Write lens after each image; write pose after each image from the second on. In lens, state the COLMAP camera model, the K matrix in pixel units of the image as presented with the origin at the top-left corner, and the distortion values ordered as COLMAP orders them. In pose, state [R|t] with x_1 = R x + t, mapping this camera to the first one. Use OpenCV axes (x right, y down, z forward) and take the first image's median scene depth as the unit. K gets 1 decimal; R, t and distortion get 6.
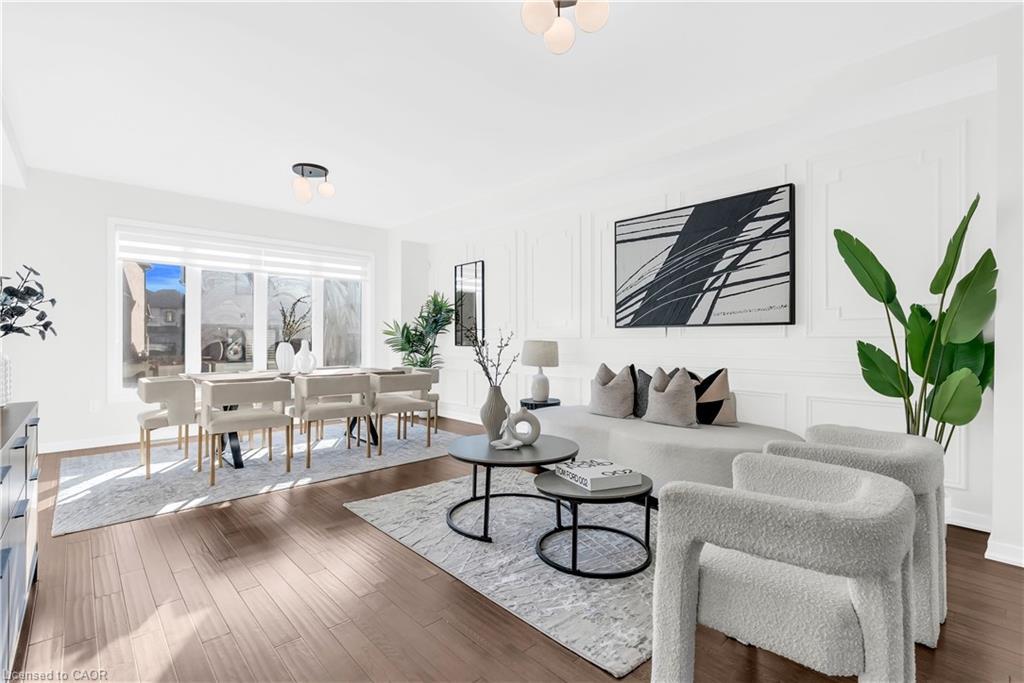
lens RADIAL K [[472.0, 0, 510.9], [0, 472.0, 337.2], [0, 0, 1]] dist [-0.000752, 0.000226]
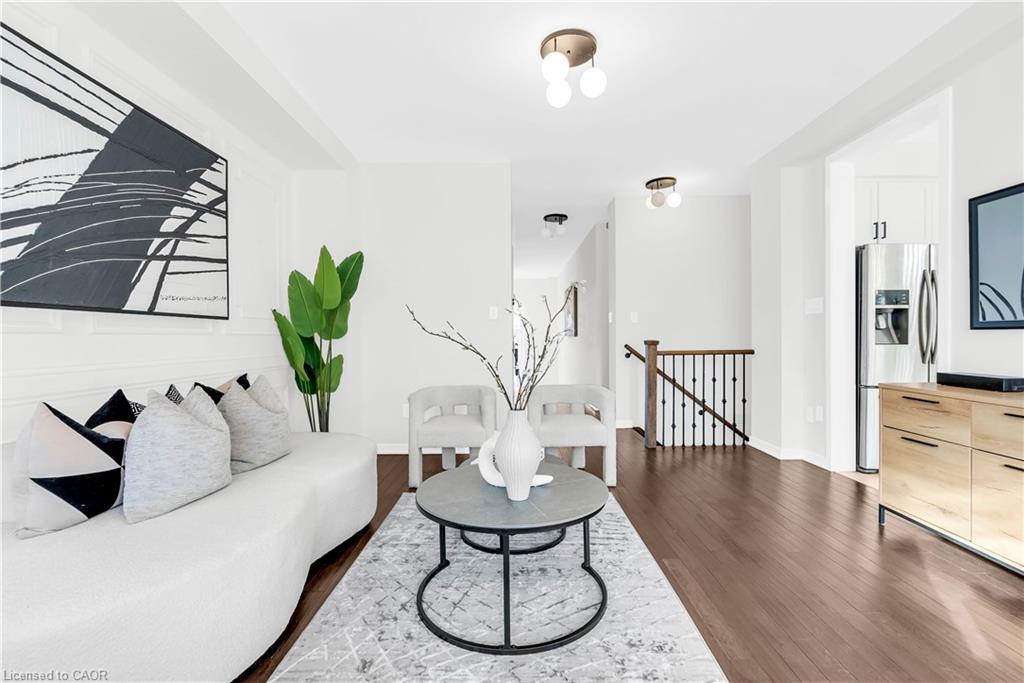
lens RADIAL K [[461.7, 0, 512.0], [0, 461.7, 341.5], [0, 0, 1]] dist [-0.005075, -0.000162]
pose [[-0.723028, -0.000308, 0.690819, -0.291870], [0.002195, 0.999994, 0.002744, 0.008846], [-0.690816, 0.003501, -0.723023, 0.952578]]
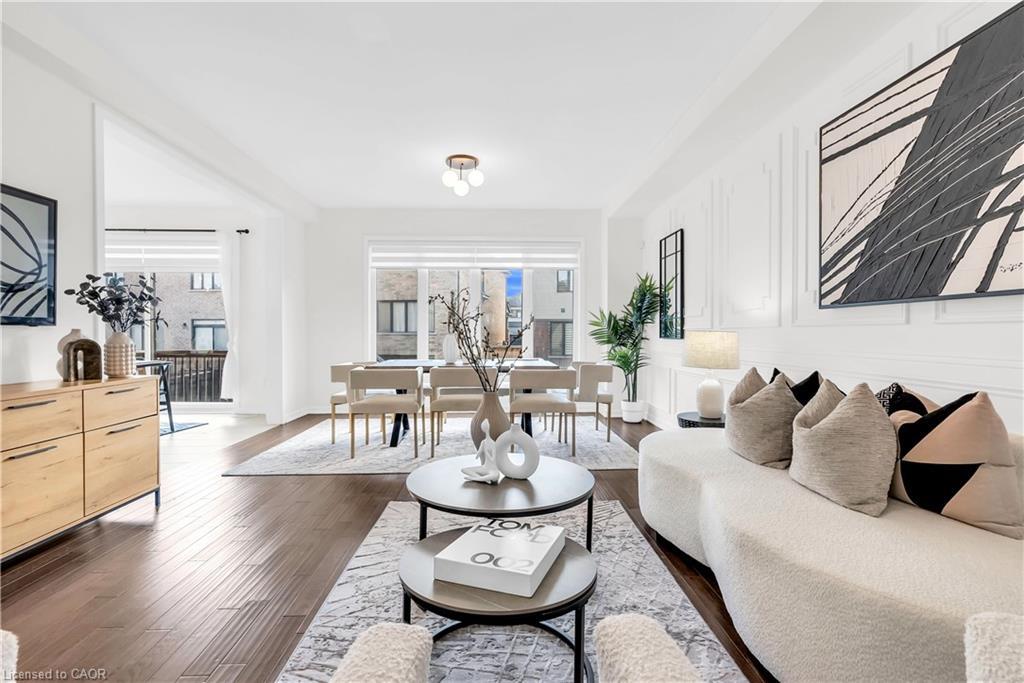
lens RADIAL K [[472.0, 0, 510.9], [0, 472.0, 337.2], [0, 0, 1]] dist [-0.000752, 0.000226]
pose [[0.758833, 0.005472, -0.651262, 0.312865], [0.003981, 0.999907, 0.013040, 0.006827], [0.651273, -0.012488, 0.758741, 0.303880]]
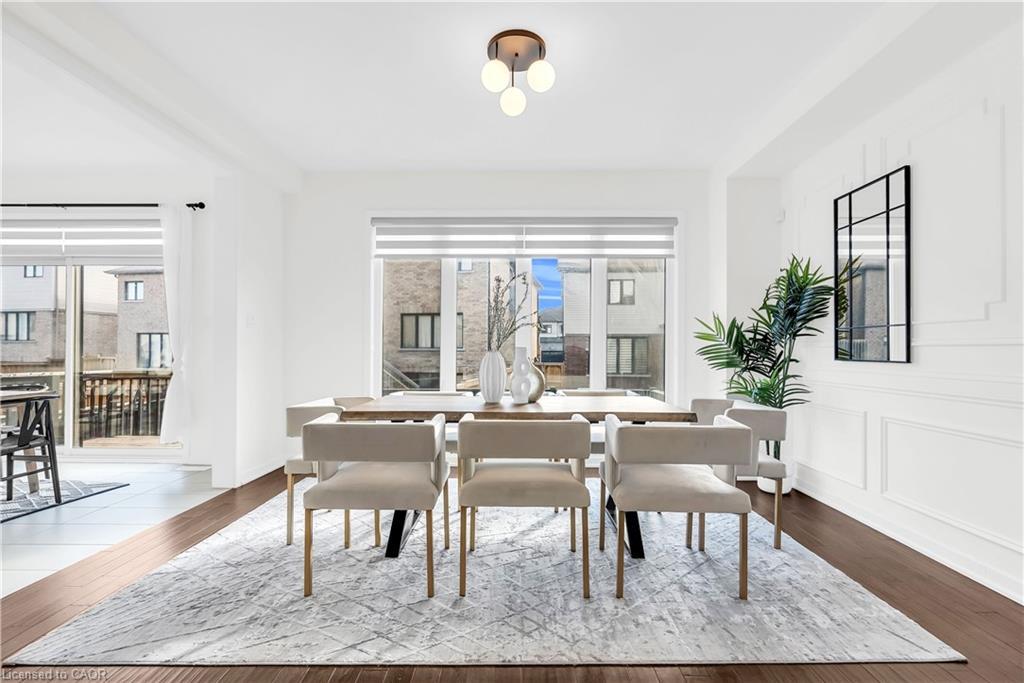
lens RADIAL K [[469.1, 0, 517.3], [0, 469.1, 345.9], [0, 0, 1]] dist [0.000242, 0.000382]
pose [[0.729571, -0.002430, -0.683901, -0.035338], [0.001350, 0.999997, -0.002113, 0.005196], [0.683904, 0.000619, 0.729572, 0.591131]]
